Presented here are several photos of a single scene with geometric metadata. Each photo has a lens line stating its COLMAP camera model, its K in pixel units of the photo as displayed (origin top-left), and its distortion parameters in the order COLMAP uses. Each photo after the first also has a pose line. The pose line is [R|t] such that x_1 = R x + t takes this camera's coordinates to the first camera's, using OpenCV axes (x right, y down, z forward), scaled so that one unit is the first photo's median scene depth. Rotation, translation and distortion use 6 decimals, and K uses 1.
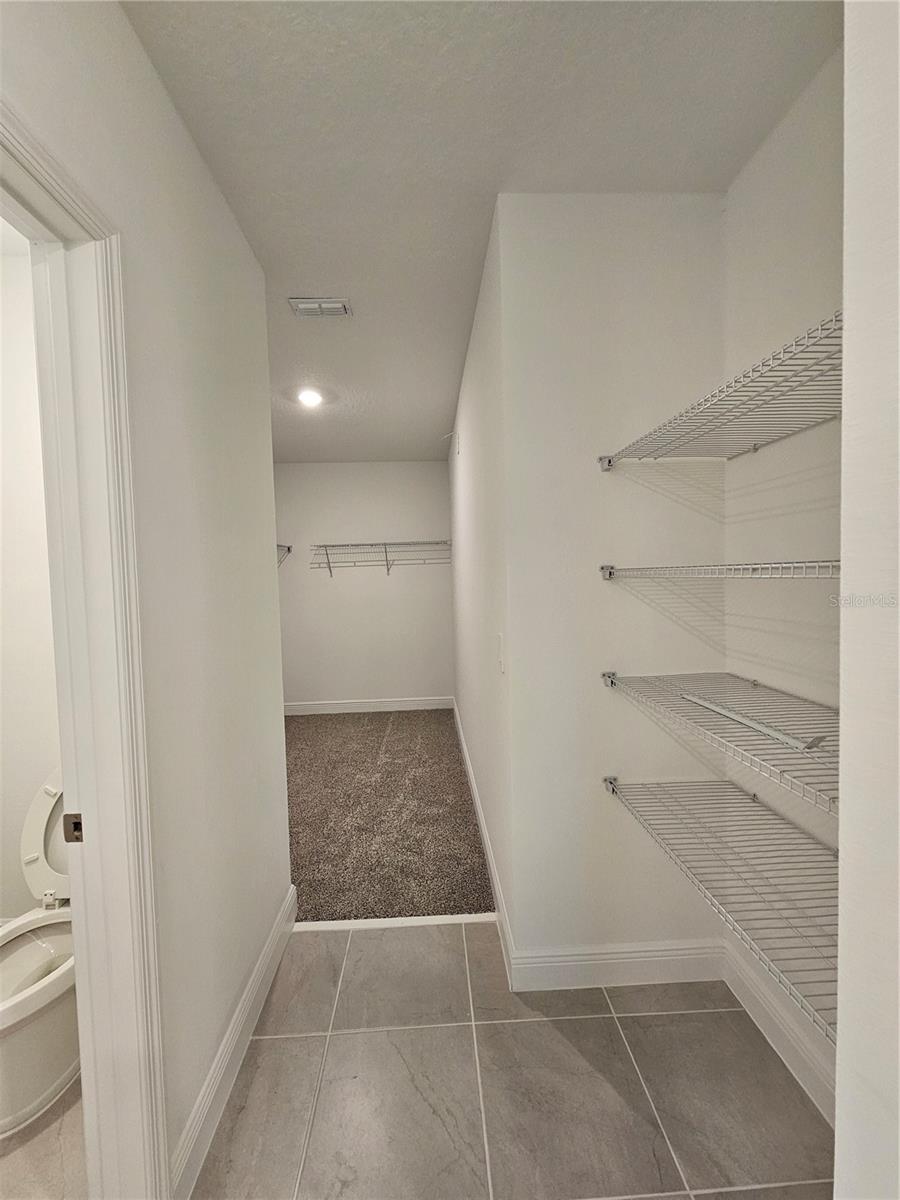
lens RADIAL K [[487.1, 0, 442.8], [0, 487.1, 599.2], [0, 0, 1]] dist [-0.000499, 0.000507]
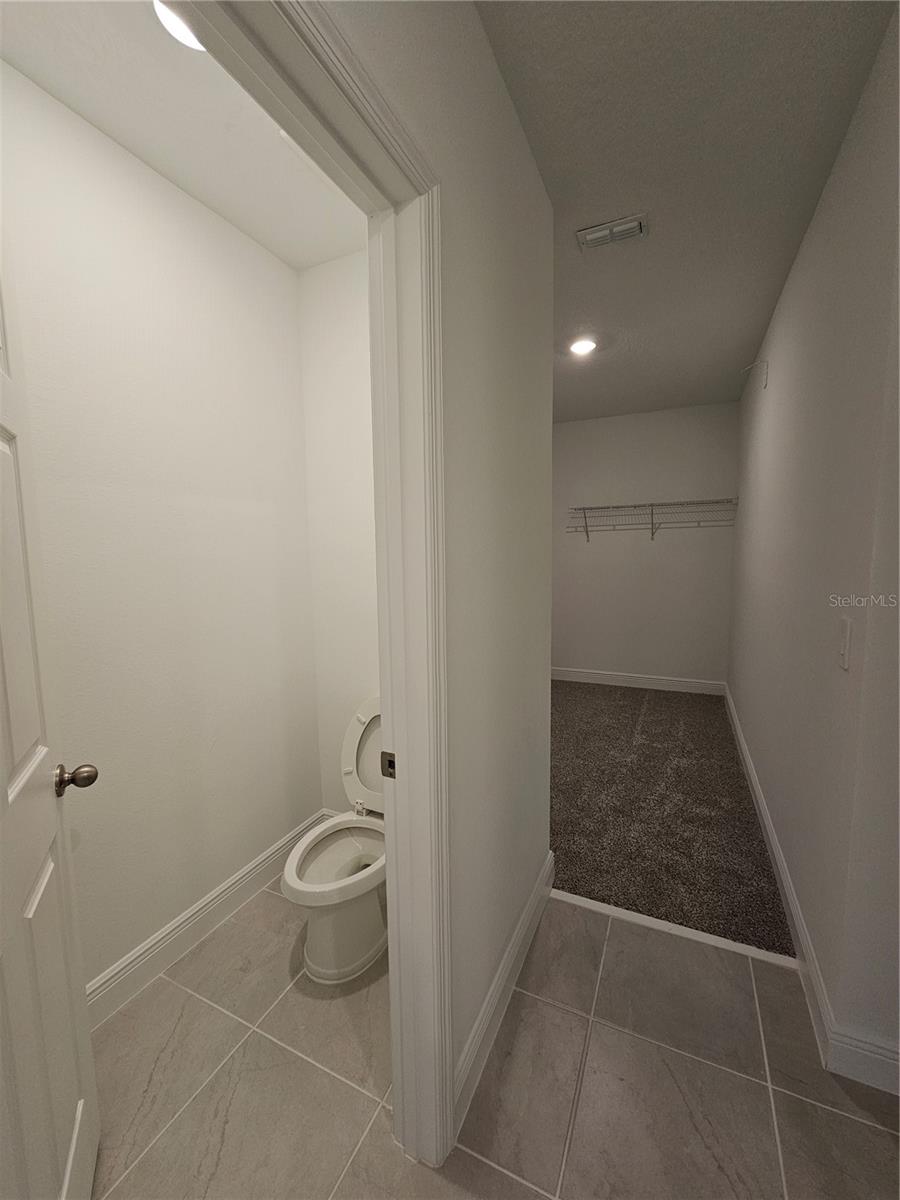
lens RADIAL K [[487.1, 0, 442.8], [0, 487.1, 599.2], [0, 0, 1]] dist [-0.000499, 0.000507]
pose [[0.882915, 0.062260, -0.465386, -0.059999], [-0.028861, 0.996492, 0.078558, 0.000596], [0.468645, -0.055929, 0.881615, 0.038097]]
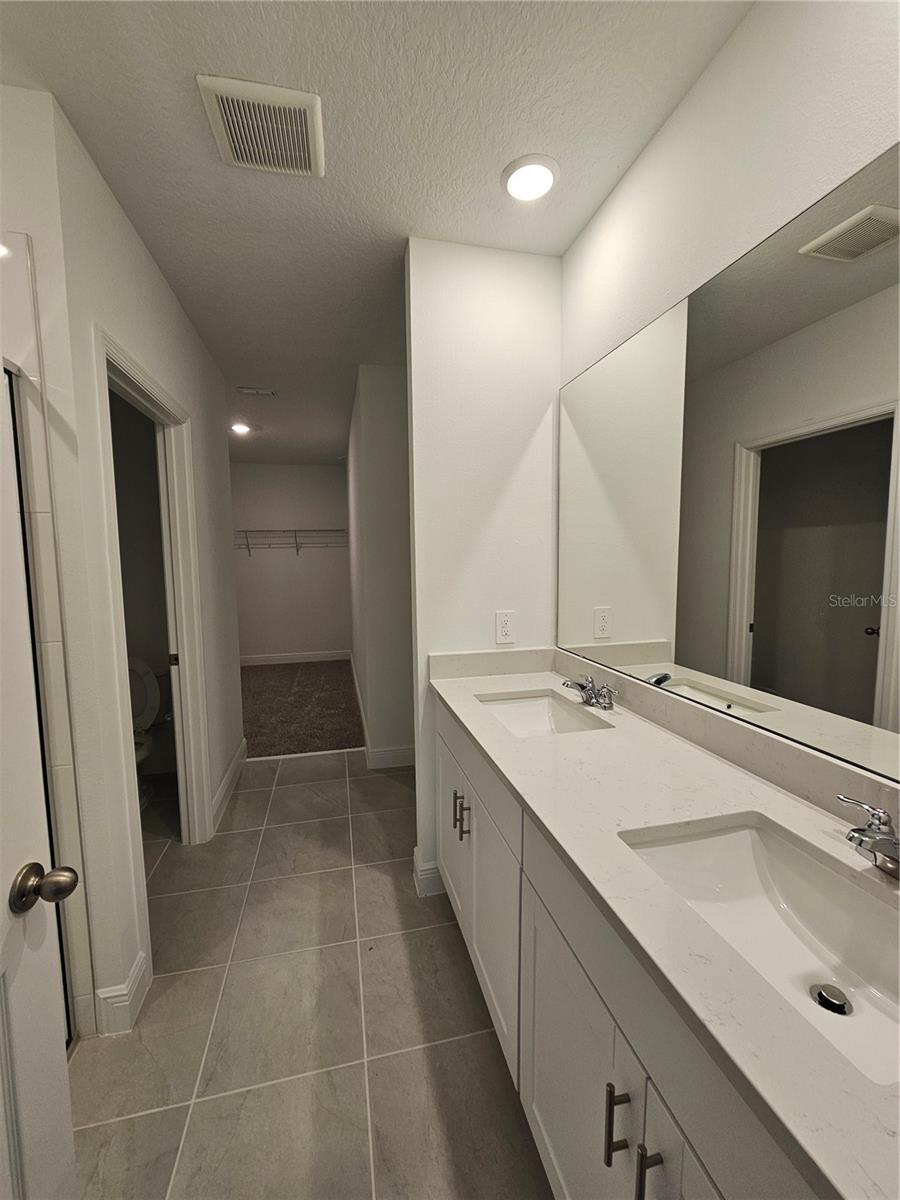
lens RADIAL K [[487.1, 0, 442.8], [0, 487.1, 599.2], [0, 0, 1]] dist [-0.000499, 0.000507]
pose [[0.982616, -0.002265, 0.185635, 0.048919], [-0.005402, 0.999153, 0.040783, 0.023398], [-0.185570, -0.041077, 0.981772, -0.658959]]
